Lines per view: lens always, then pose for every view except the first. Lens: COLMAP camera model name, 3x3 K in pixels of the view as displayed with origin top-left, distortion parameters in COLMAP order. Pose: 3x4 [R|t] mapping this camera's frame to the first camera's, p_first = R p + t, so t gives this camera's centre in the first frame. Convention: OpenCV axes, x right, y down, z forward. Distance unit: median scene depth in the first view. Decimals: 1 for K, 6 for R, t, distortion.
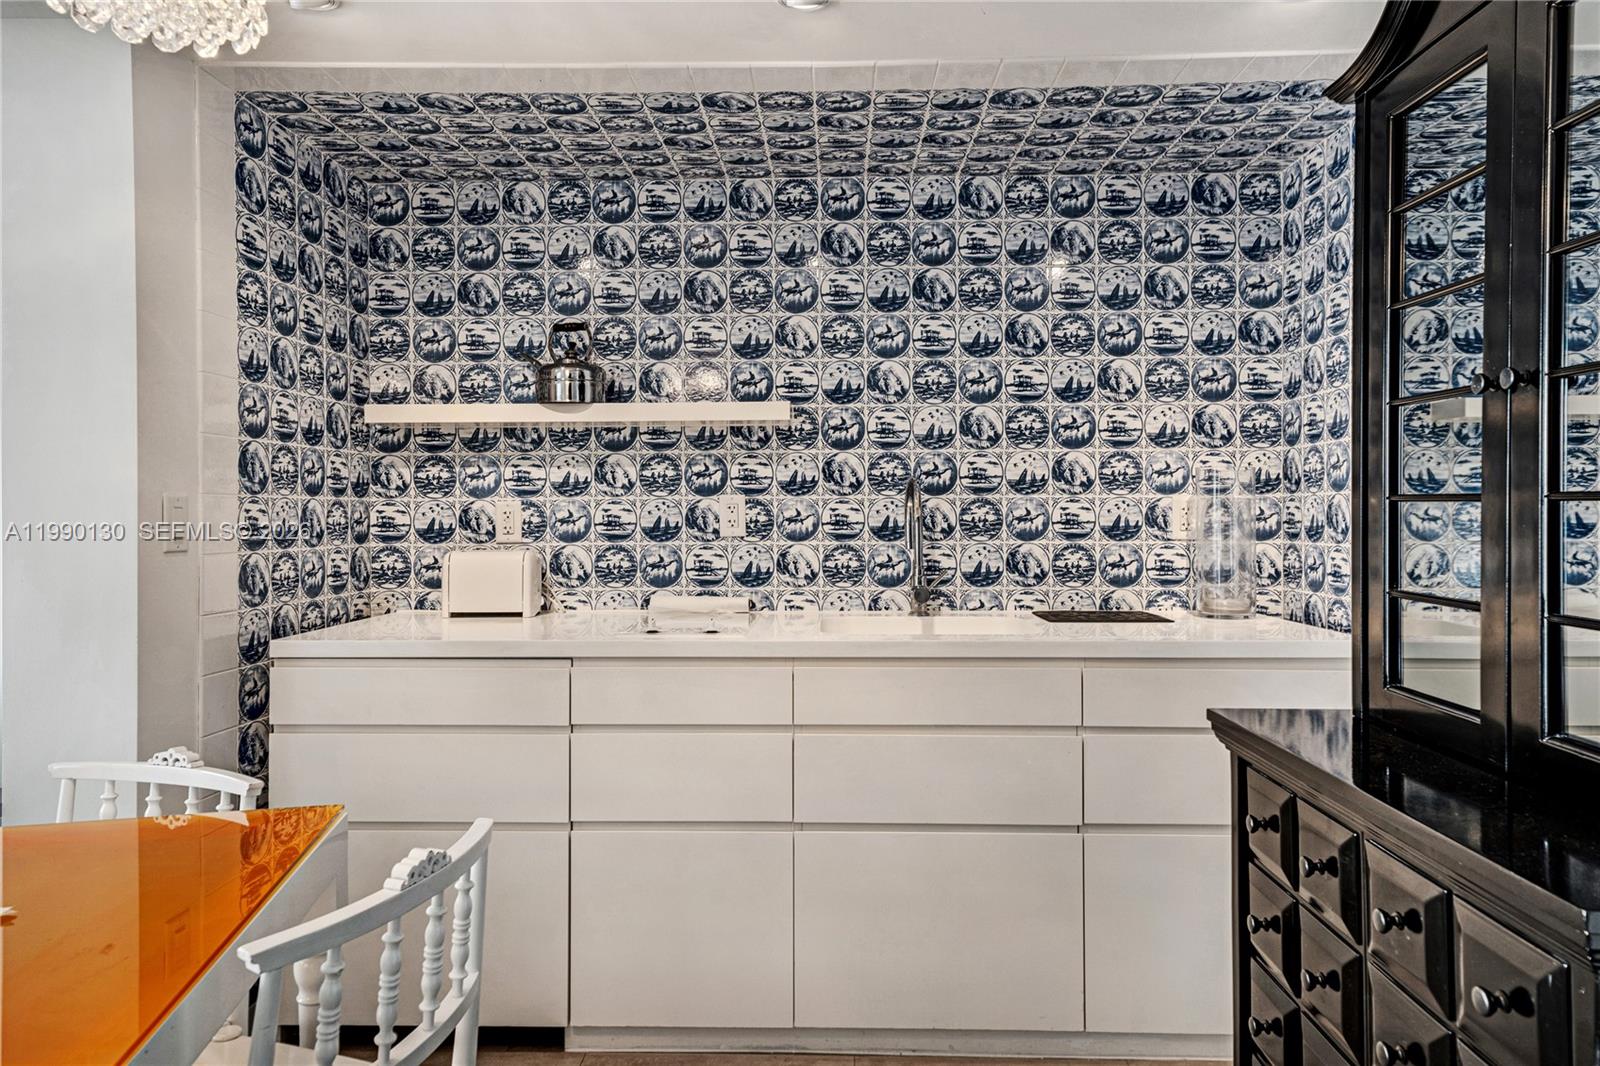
lens RADIAL K [[1052.6, 0, 809.1], [0, 1052.6, 529.0], [0, 0, 1]] dist [0.022165, 0.000512]
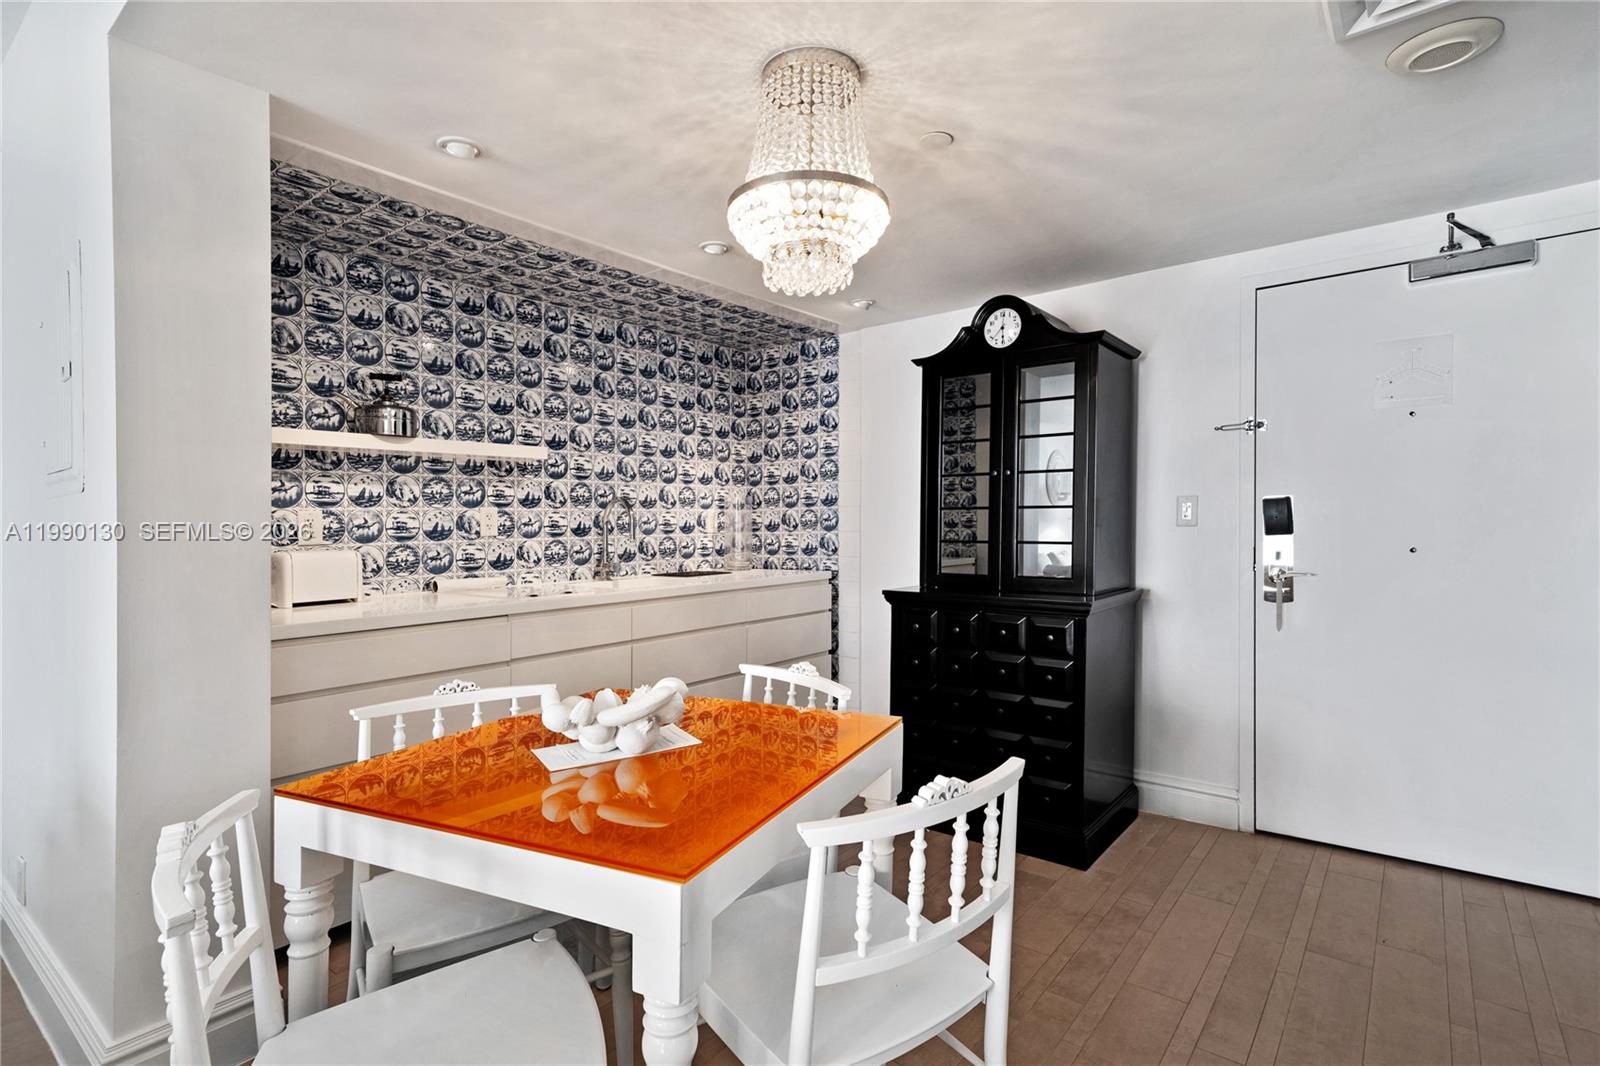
lens RADIAL K [[782.5, 0, 794.5], [0, 782.5, 555.6], [0, 0, 1]] dist [-0.001320, -0.000183]
pose [[0.600228, -0.039427, 0.798857, -0.684629], [0.018072, 0.999198, 0.035736, 0.003280], [-0.799625, -0.007013, 0.600459, 0.013956]]
